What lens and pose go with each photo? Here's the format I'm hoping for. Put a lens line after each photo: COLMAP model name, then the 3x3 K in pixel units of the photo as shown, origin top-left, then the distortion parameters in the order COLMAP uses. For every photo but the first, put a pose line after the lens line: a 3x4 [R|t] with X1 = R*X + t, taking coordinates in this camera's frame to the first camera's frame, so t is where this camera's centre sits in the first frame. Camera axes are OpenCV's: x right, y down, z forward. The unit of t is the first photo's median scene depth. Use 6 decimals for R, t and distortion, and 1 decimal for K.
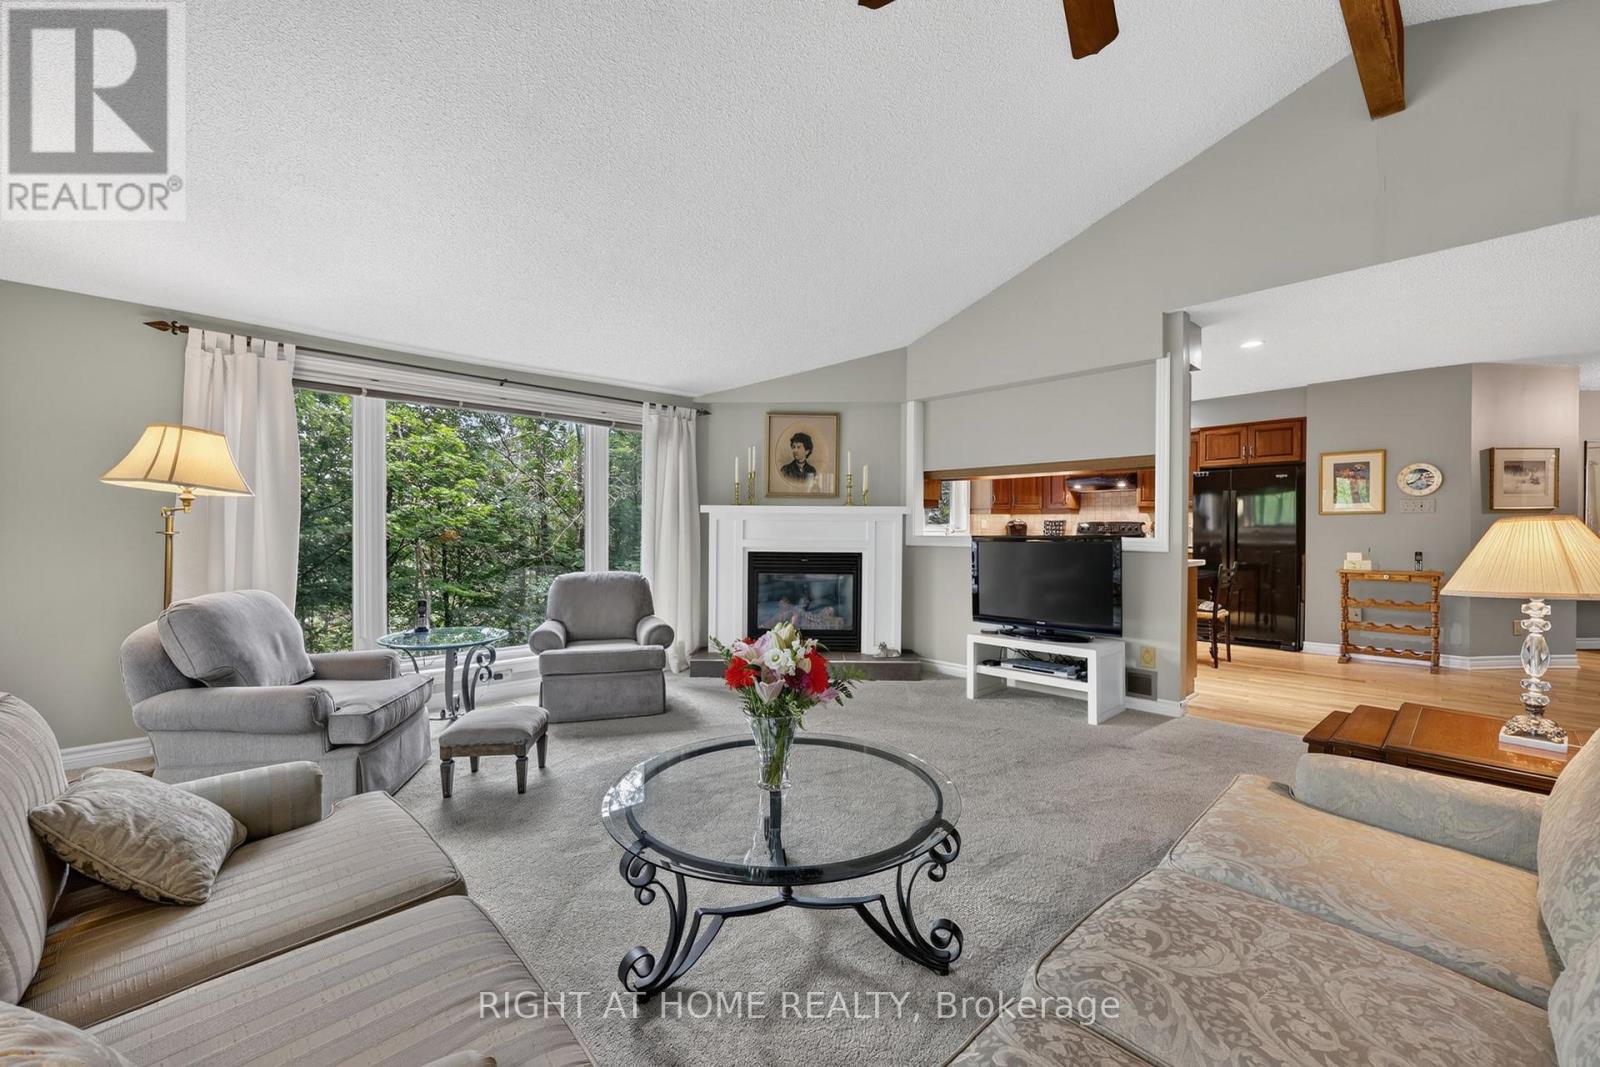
lens RADIAL K [[642.1, 0, 795.6], [0, 642.1, 534.0], [0, 0, 1]] dist [-0.011599, -0.000962]
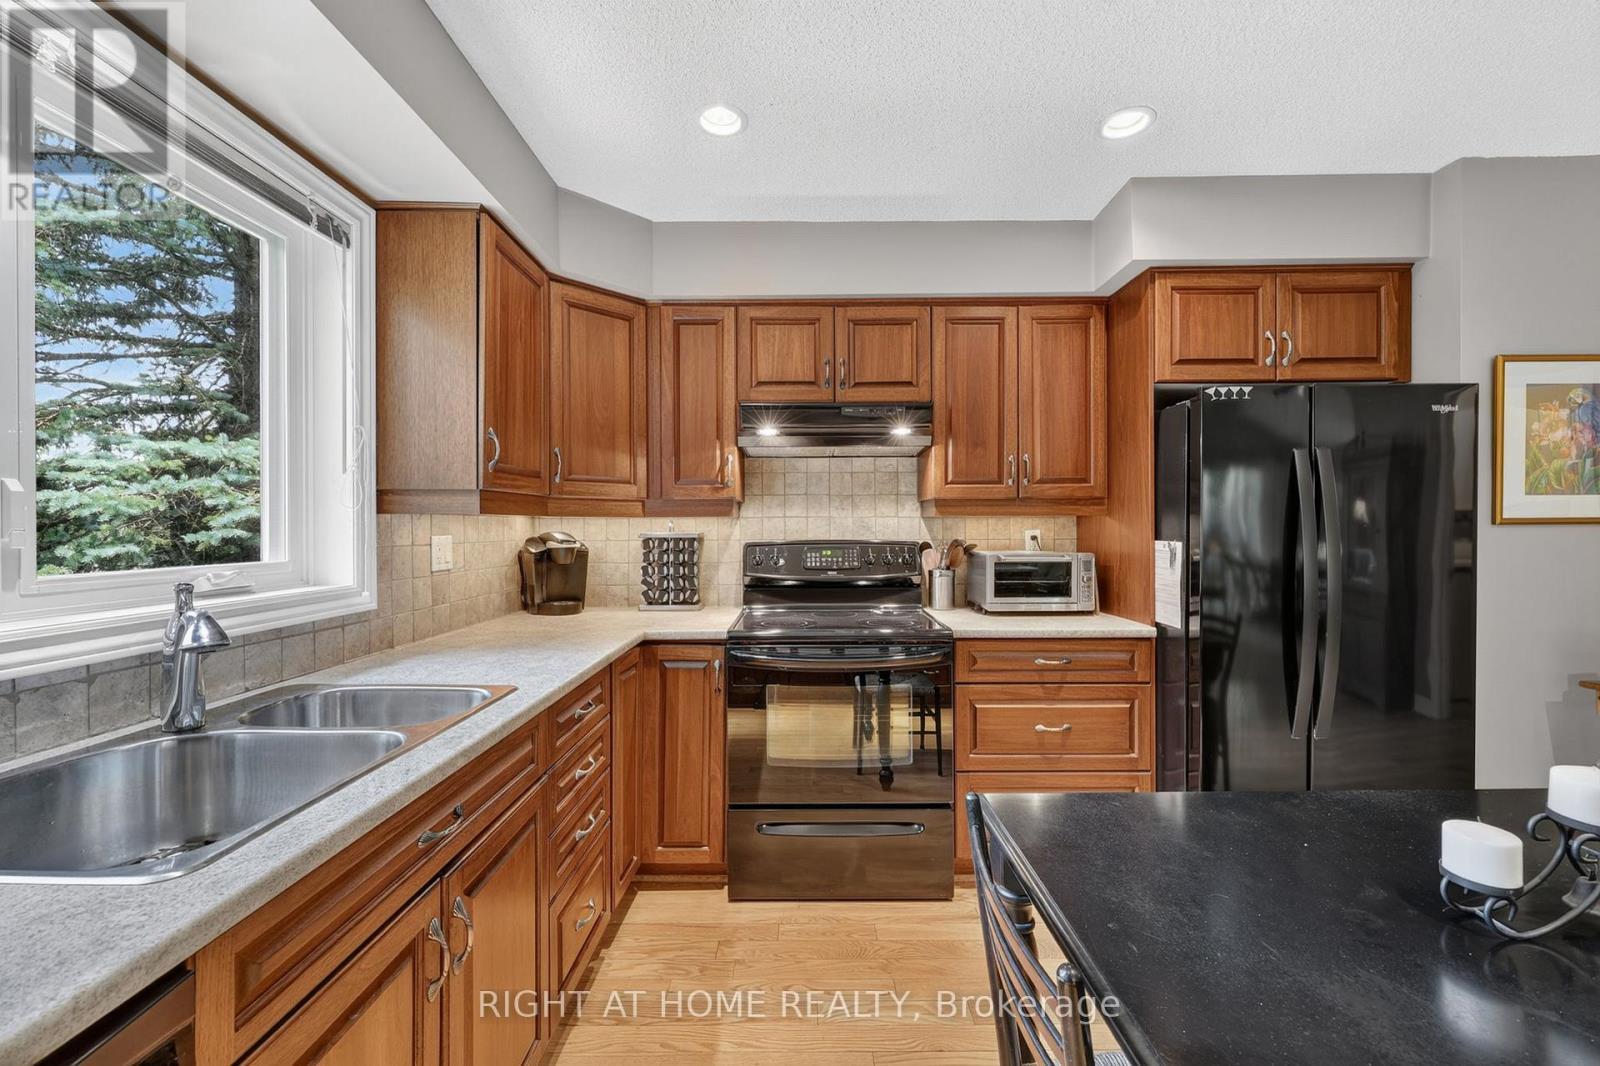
lens RADIAL K [[655.2, 0, 804.6], [0, 655.2, 528.3], [0, 0, 1]] dist [0.010124, 0.000256]
pose [[0.674711, -0.002067, 0.738079, 0.313513], [0.013896, 0.999854, -0.009903, -0.033343], [-0.737951, 0.016938, 0.674641, 1.134321]]
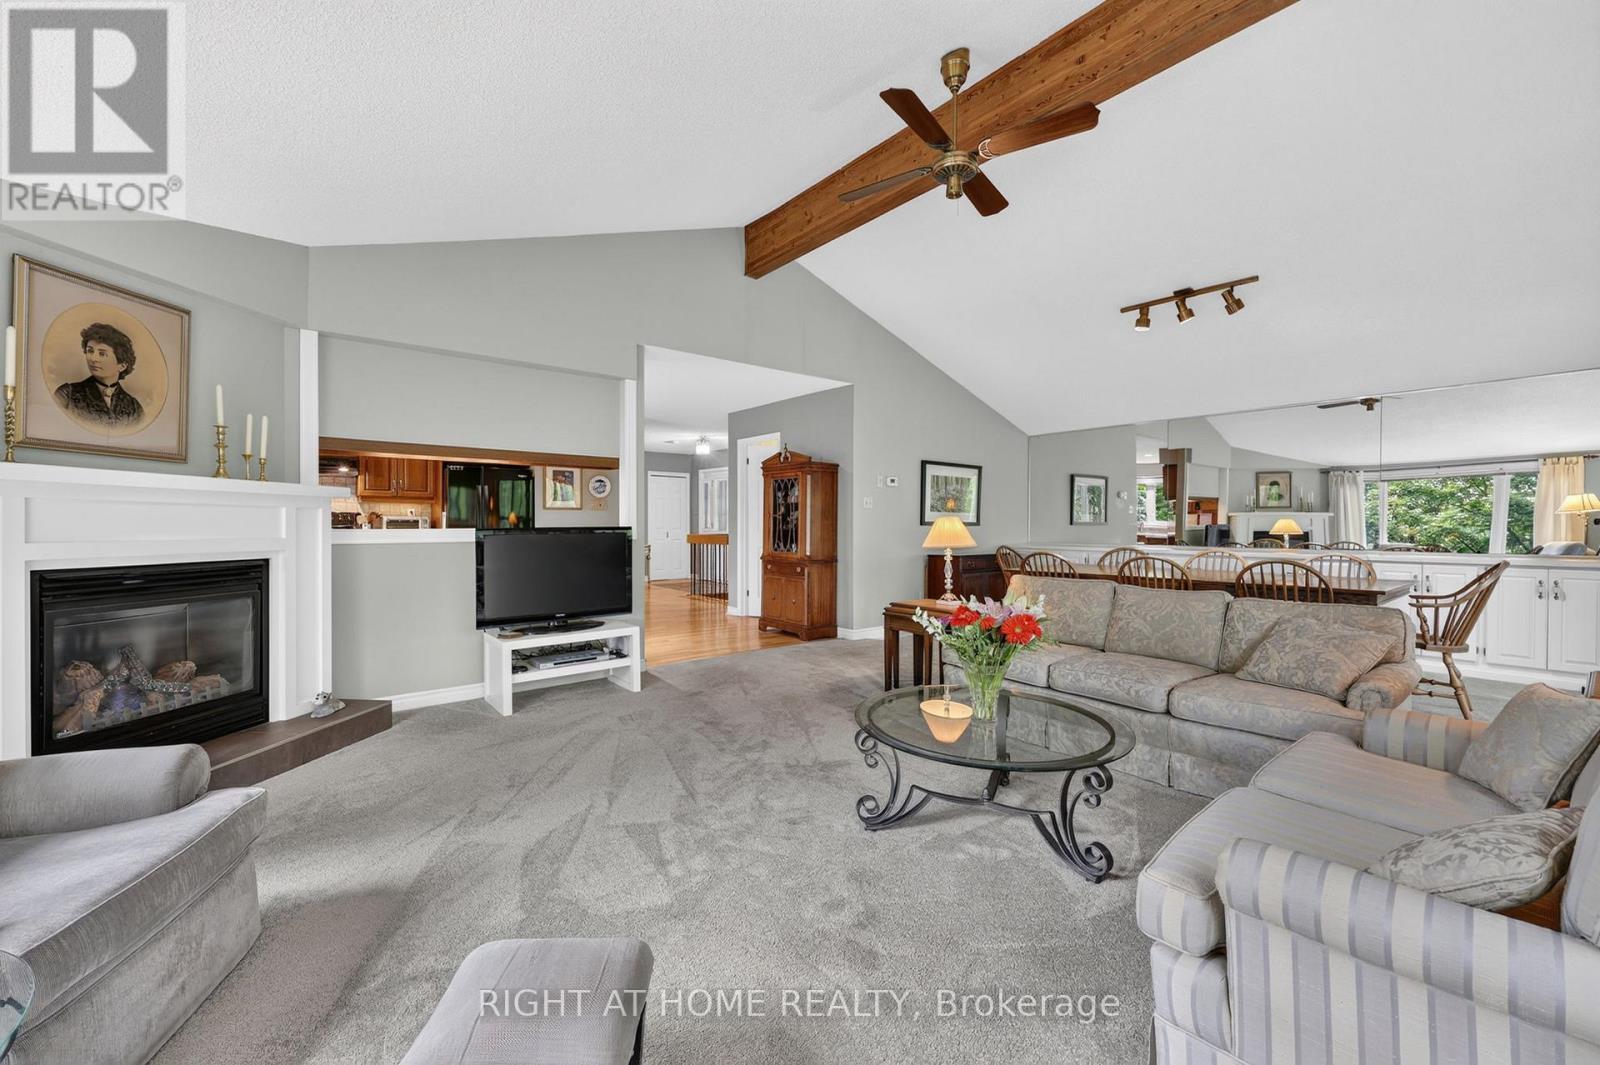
lens RADIAL K [[642.1, 0, 804.1], [0, 642.1, 537.1], [0, 0, 1]] dist [-0.011599, -0.000962]
pose [[0.057778, -0.023363, 0.998056, -0.462823], [0.002484, 0.999726, 0.023258, -0.004080], [-0.998326, 0.001135, 0.057820, 0.447313]]
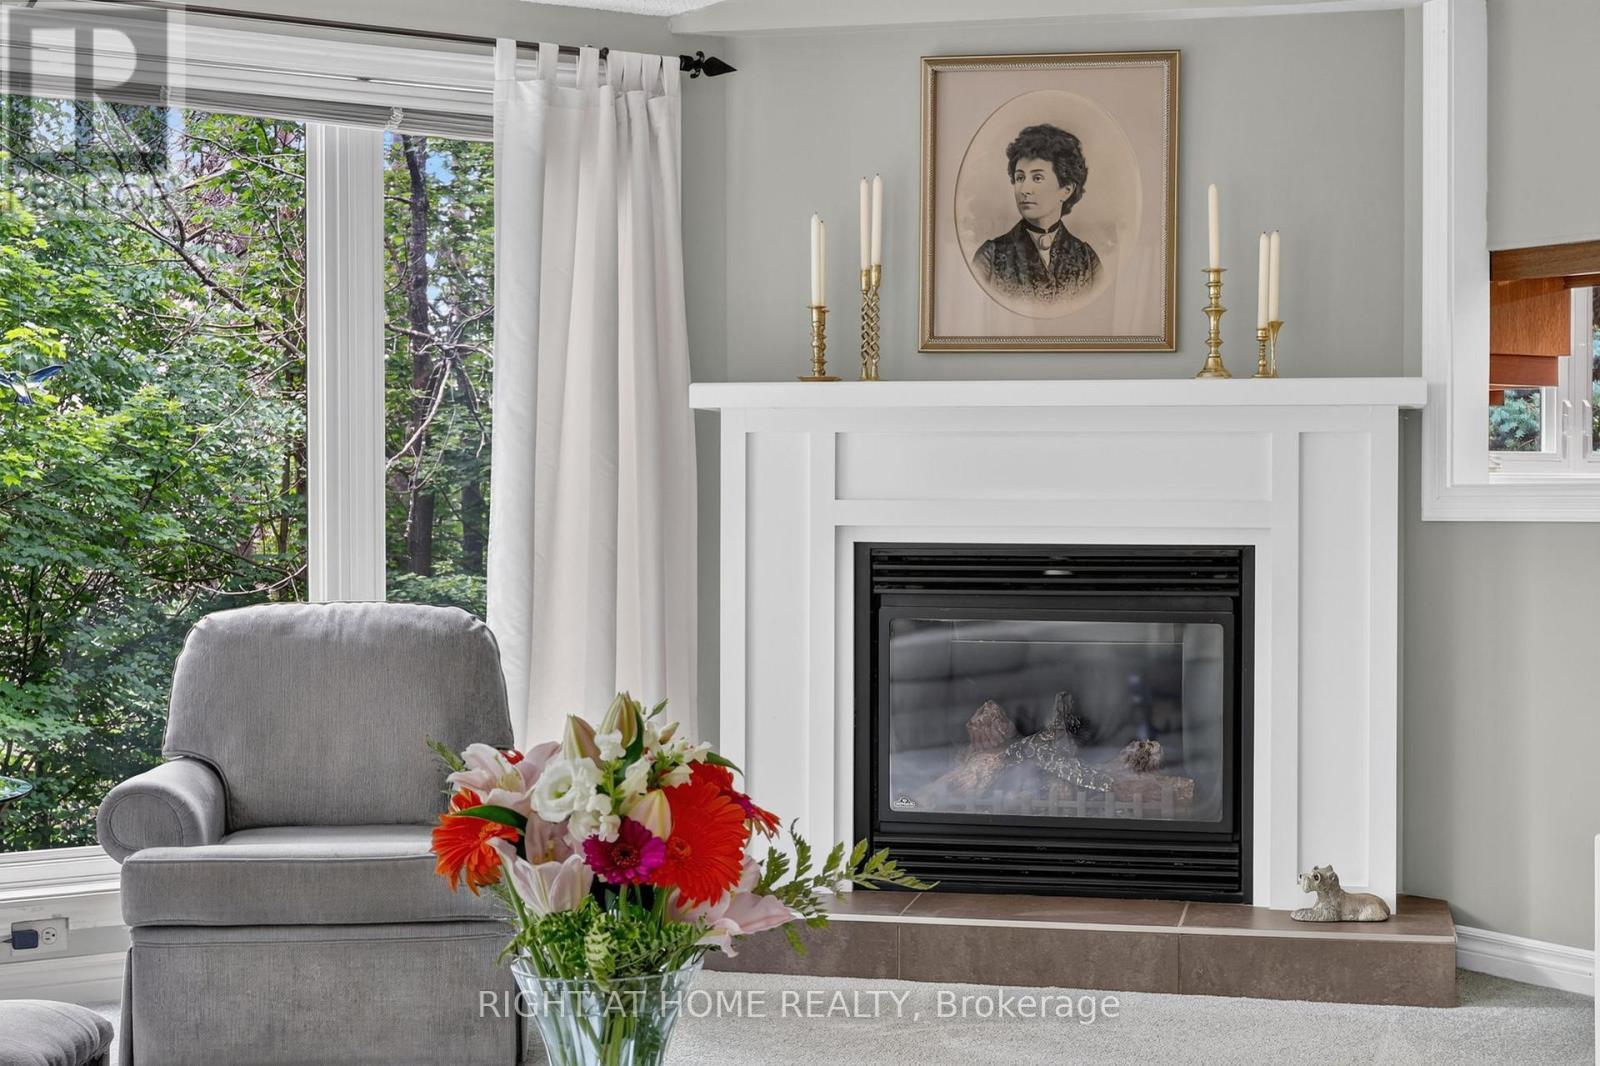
lens RADIAL K [[2422.0, 0, 809.3], [0, 2422.0, 526.6], [0, 0, 1]] dist [-0.033003, 0.000000]
pose [[0.982425, -0.003113, -0.186632, 0.107805], [0.003336, 0.999994, 0.000882, 0.018679], [0.186628, -0.001489, 0.982430, -0.068205]]
